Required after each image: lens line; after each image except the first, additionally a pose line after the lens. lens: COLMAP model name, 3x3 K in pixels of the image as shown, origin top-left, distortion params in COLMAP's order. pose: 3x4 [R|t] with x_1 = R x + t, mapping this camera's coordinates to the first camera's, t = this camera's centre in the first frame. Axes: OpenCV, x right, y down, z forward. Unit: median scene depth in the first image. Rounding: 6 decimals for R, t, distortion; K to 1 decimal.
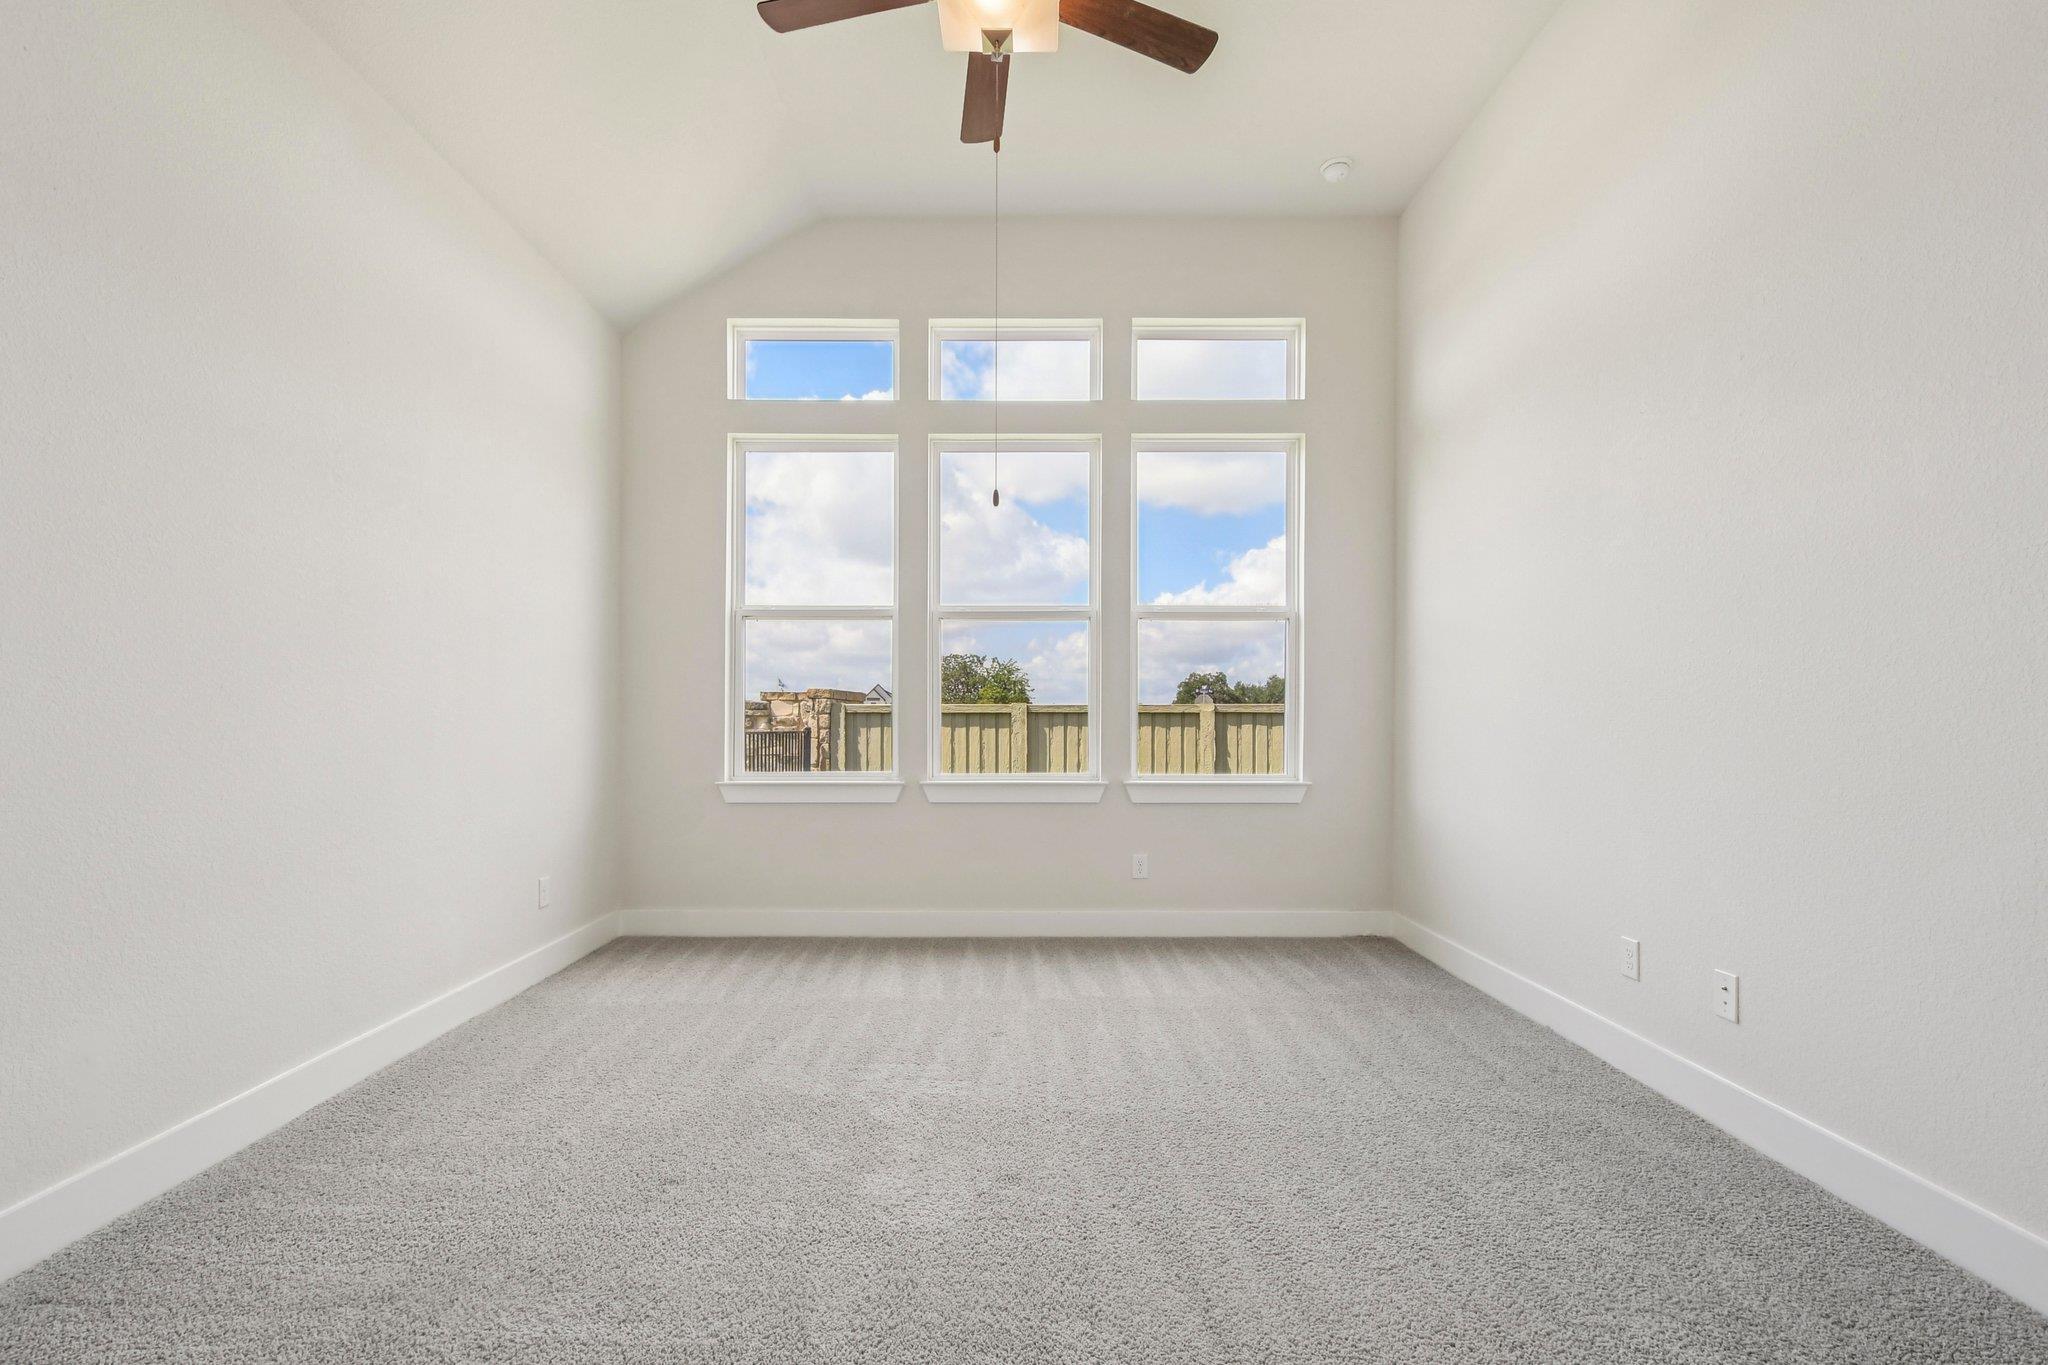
lens RADIAL K [[901.2, 0, 910.9], [0, 901.2, 724.4], [0, 0, 1]] dist [0.000576, -0.003534]
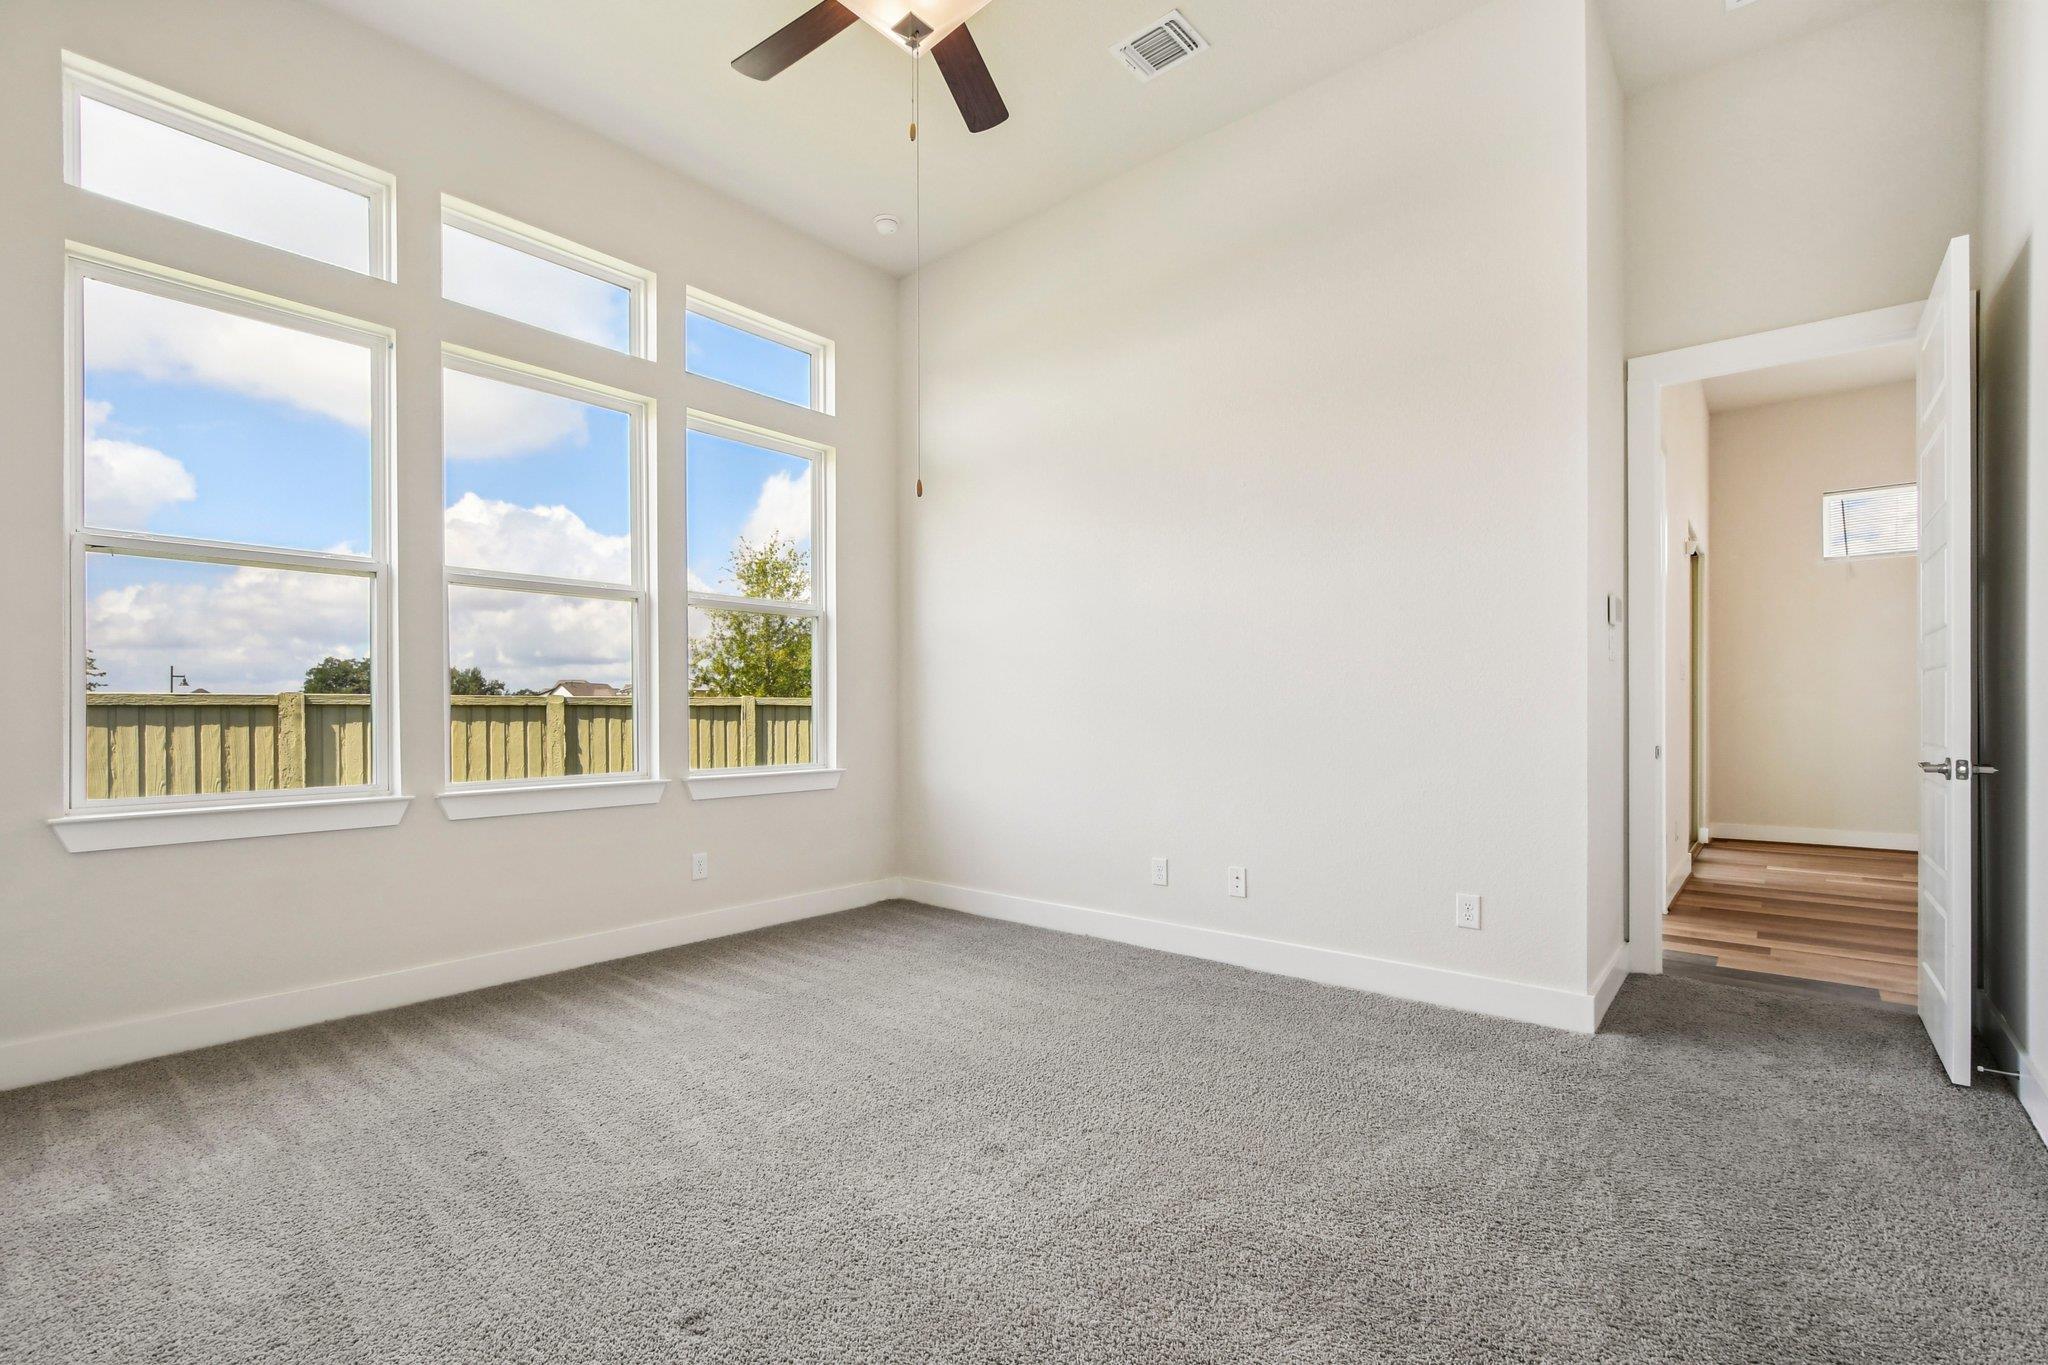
lens RADIAL K [[901.2, 0, 1080.7], [0, 901.2, 719.6], [0, 0, 1]] dist [0.000576, -0.003534]
pose [[0.618545, -0.007868, 0.785710, -0.235548], [0.006603, 0.999967, 0.004816, 0.000728], [-0.785721, 0.002209, 0.618577, 0.097362]]
